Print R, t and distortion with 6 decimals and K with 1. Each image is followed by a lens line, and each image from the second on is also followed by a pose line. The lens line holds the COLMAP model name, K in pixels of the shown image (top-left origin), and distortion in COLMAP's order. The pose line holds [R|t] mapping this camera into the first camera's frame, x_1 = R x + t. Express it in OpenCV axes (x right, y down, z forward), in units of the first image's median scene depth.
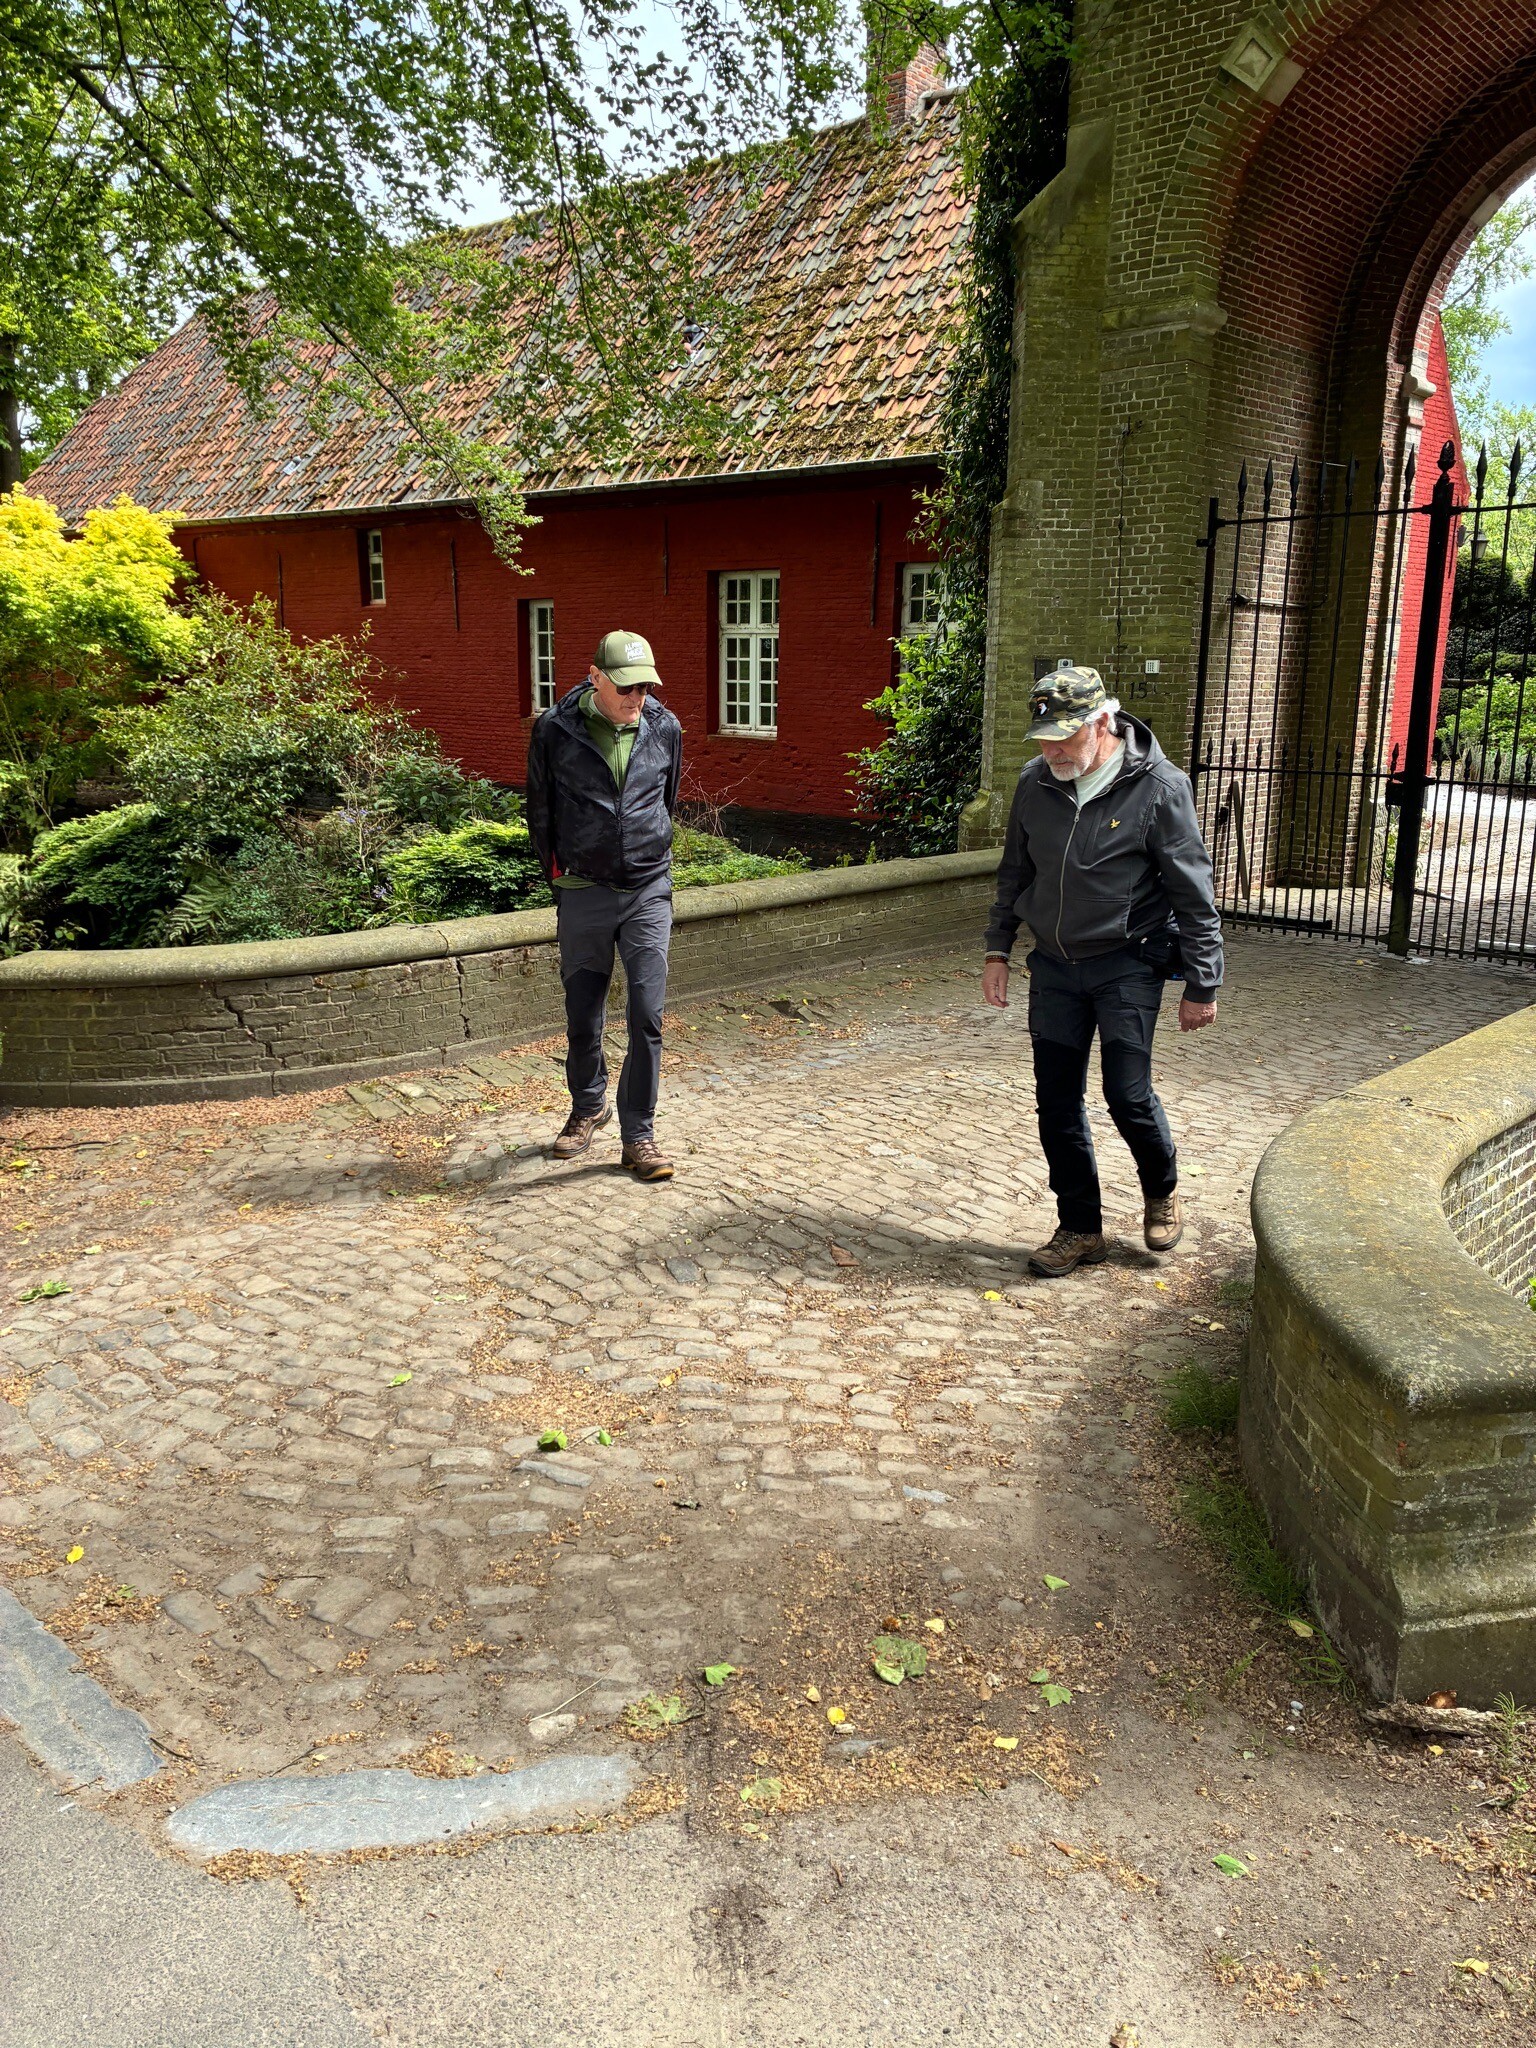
lens RADIAL K [[1572.1, 0, 768.0], [0, 1572.1, 1024.0], [0, 0, 1]] dist [0.001049, 0.010416]
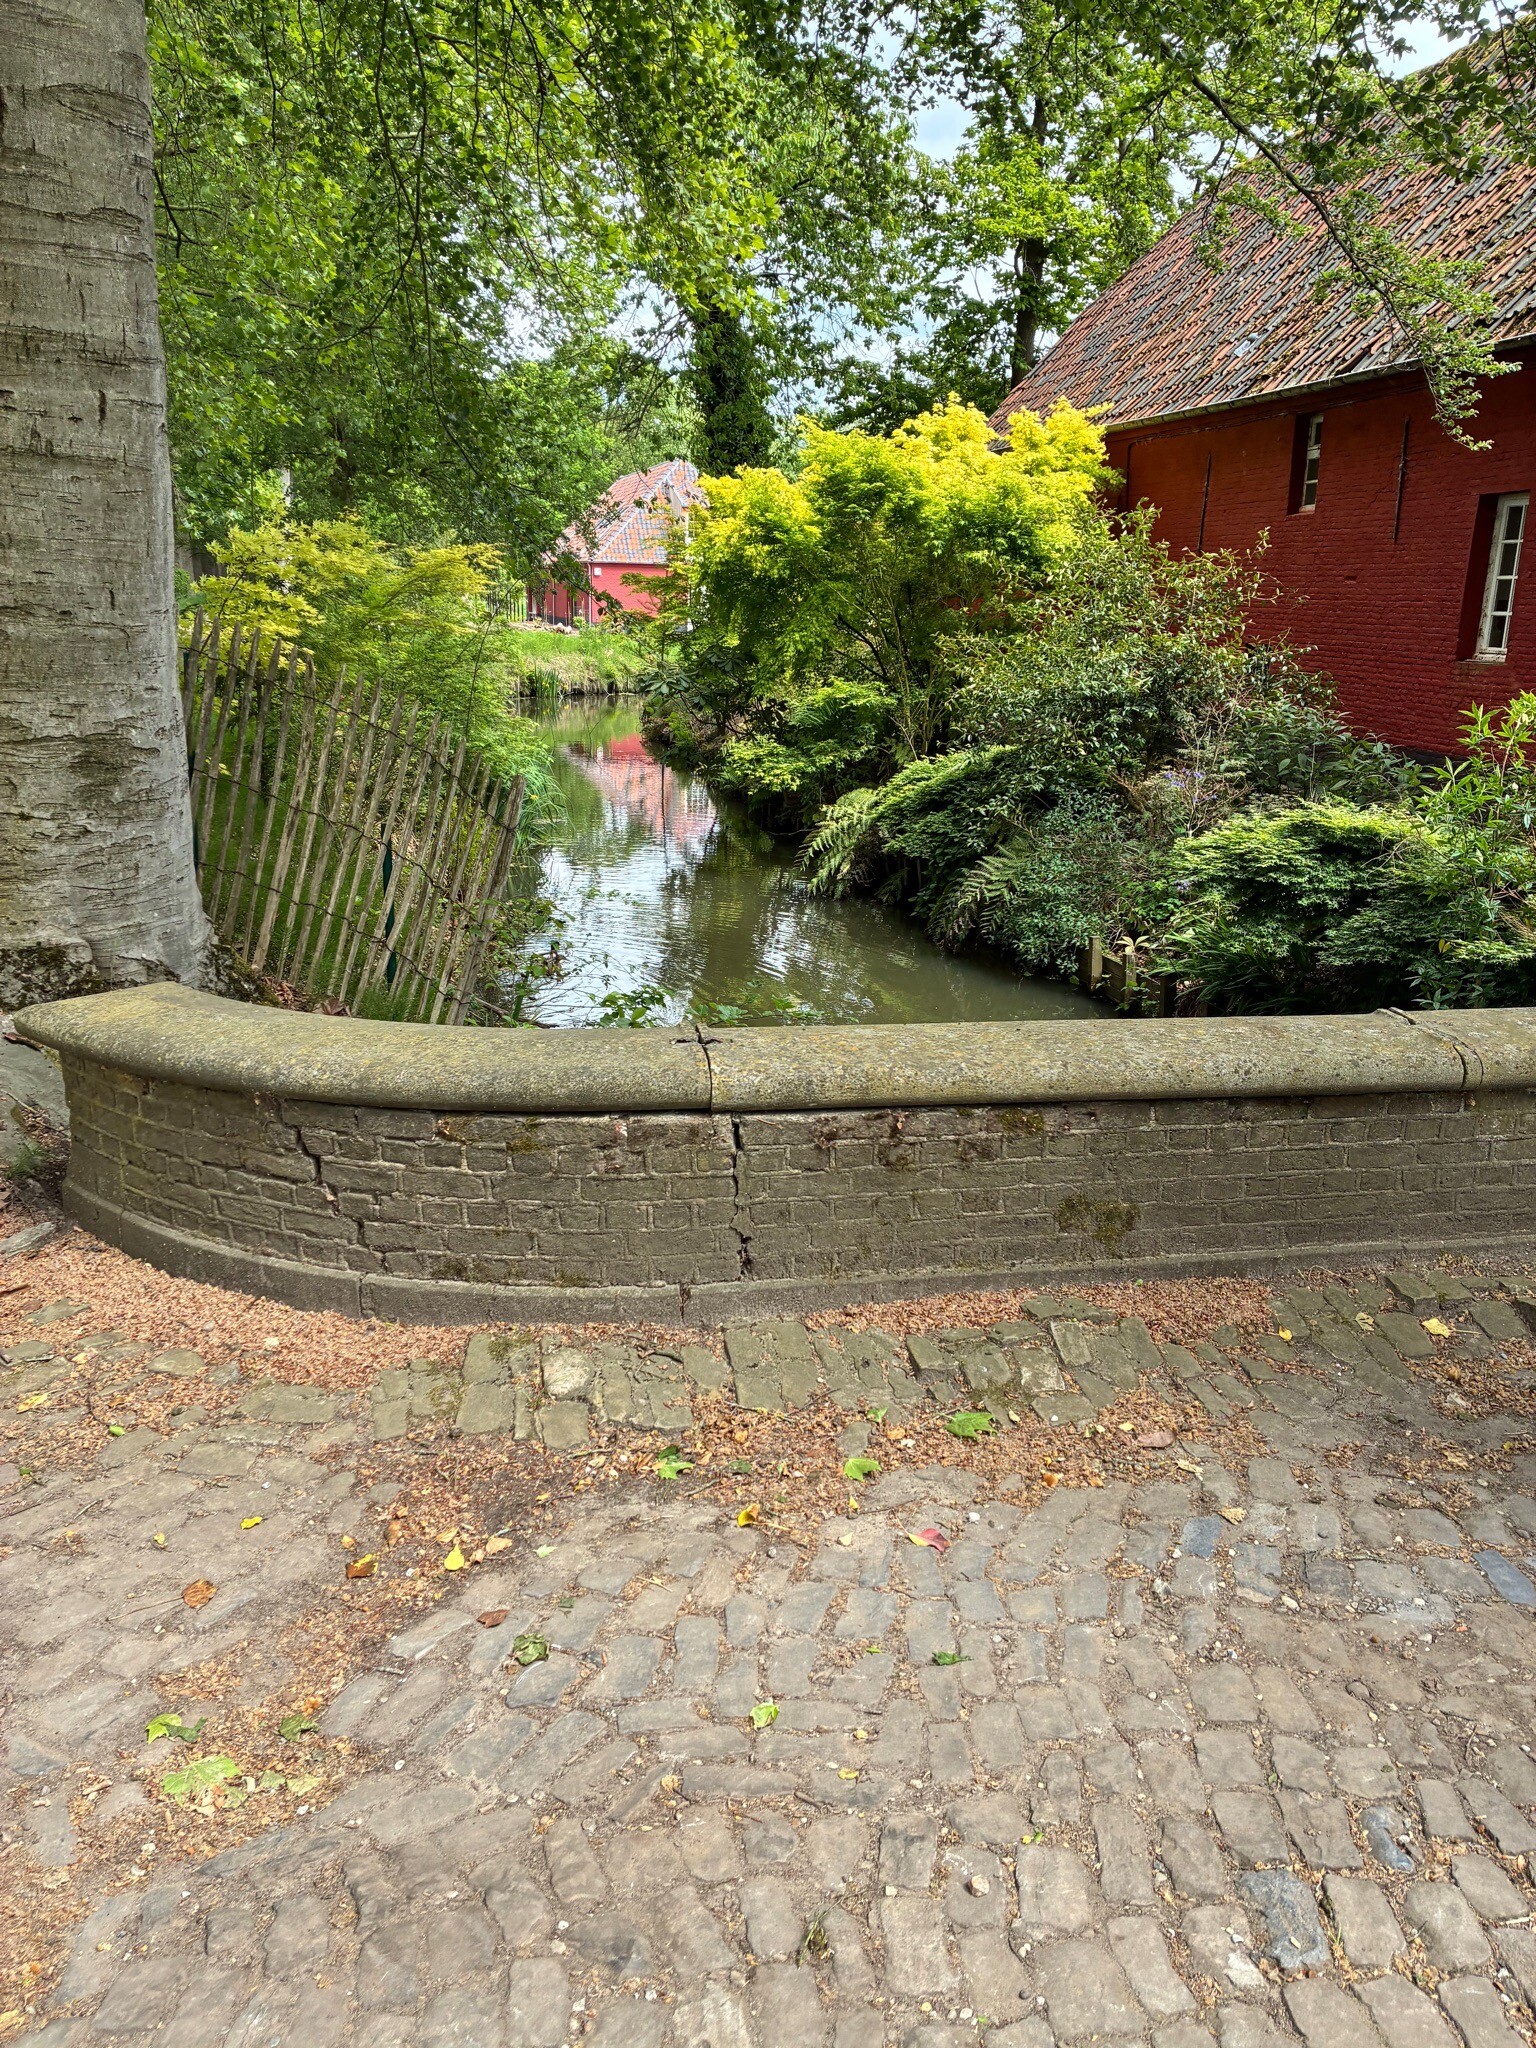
lens RADIAL K [[1572.1, 0, 768.0], [0, 1572.1, 1024.0], [0, 0, 1]] dist [0.001049, 0.010416]
pose [[0.801642, 0.165633, -0.574401, 0.036118], [-0.144909, 0.986033, 0.082093, -0.045246], [0.579976, 0.017426, 0.814447, 0.240592]]
